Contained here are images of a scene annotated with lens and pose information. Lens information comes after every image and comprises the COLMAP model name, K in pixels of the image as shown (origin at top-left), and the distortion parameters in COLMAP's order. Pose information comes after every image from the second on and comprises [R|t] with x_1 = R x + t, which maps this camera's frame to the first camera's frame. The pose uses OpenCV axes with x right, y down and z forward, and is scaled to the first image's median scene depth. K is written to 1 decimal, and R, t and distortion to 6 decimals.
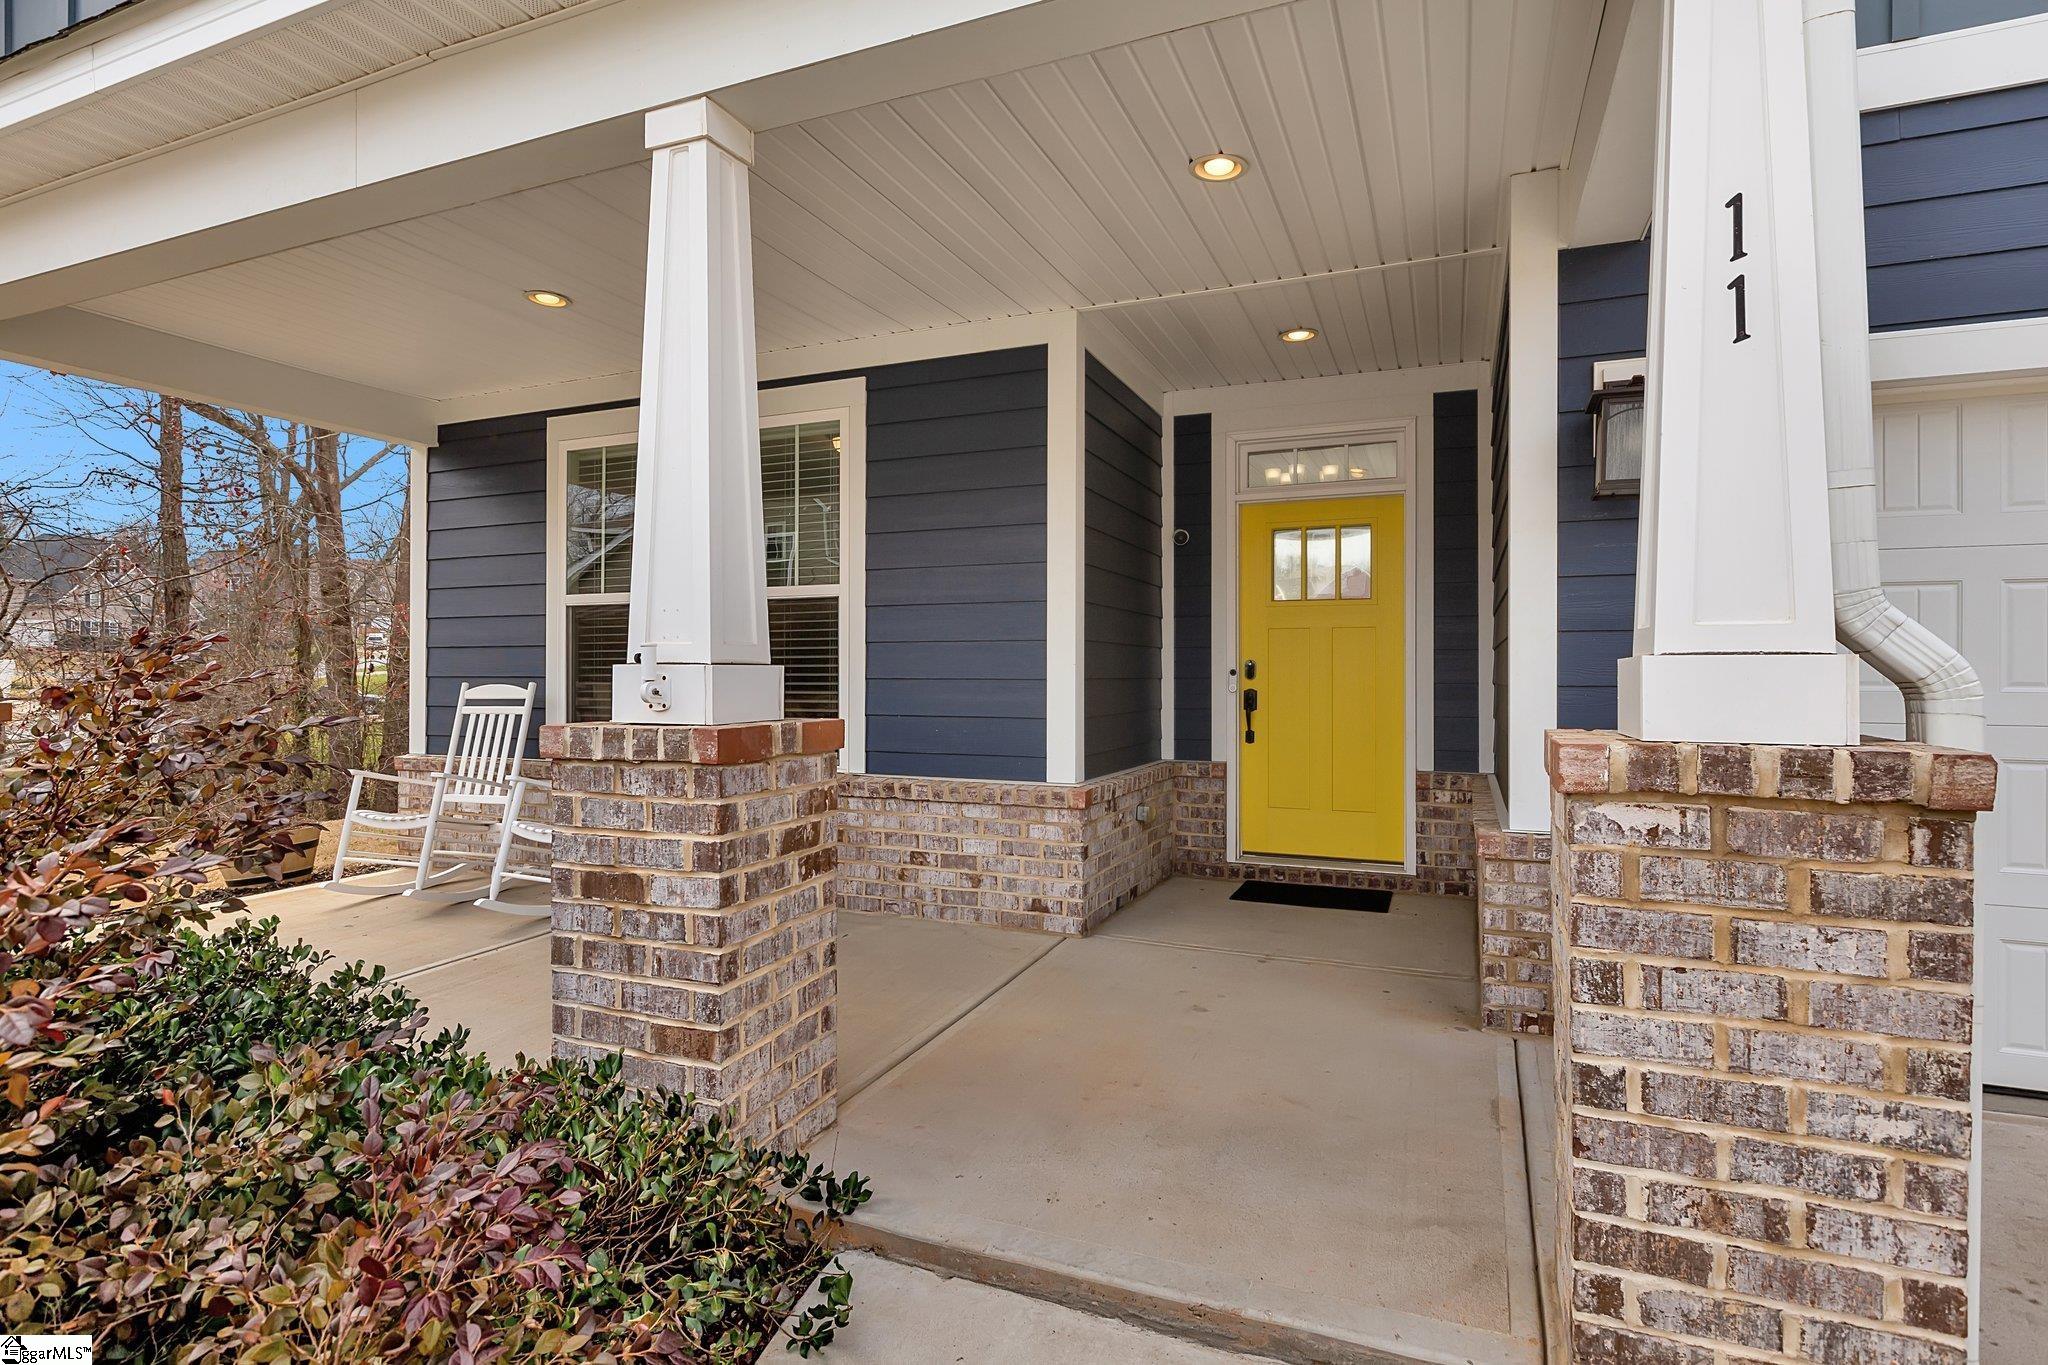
lens RADIAL K [[1035.7, 0, 1024.0], [0, 1035.7, 682.5], [0, 0, 1]] dist [-0.000185, 0.000022]
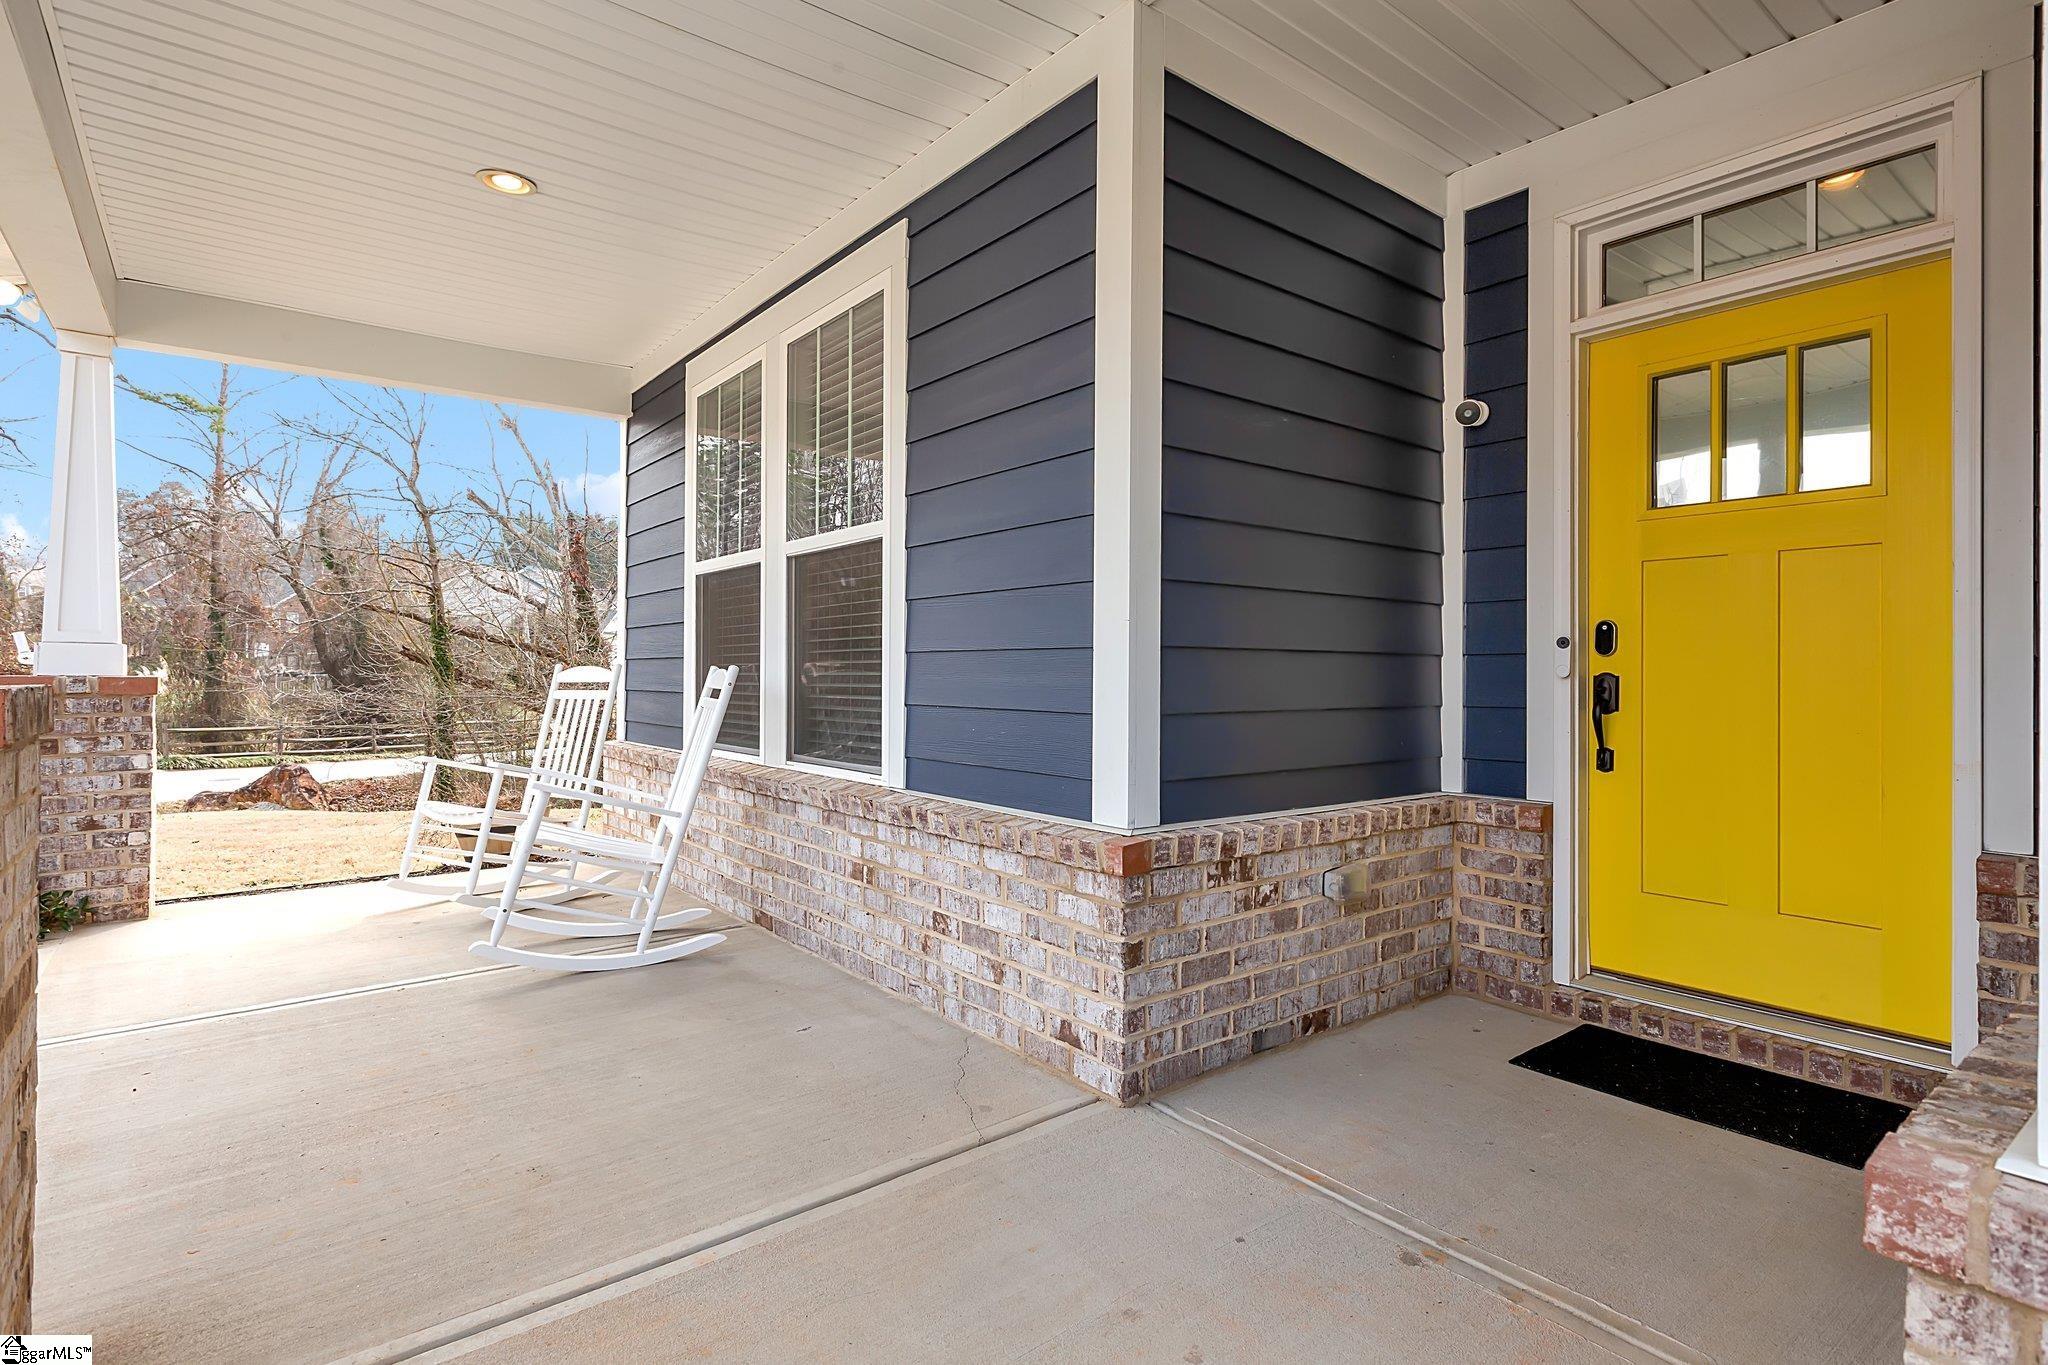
lens RADIAL K [[1013.7, 0, 1020.4], [0, 1013.7, 684.7], [0, 0, 1]] dist [0.002591, -0.000303]
pose [[0.873633, 0.004512, -0.486565, 0.253862], [-0.006547, 0.999975, -0.002482, 0.019214], [0.486542, 0.005354, 0.873641, 0.458913]]
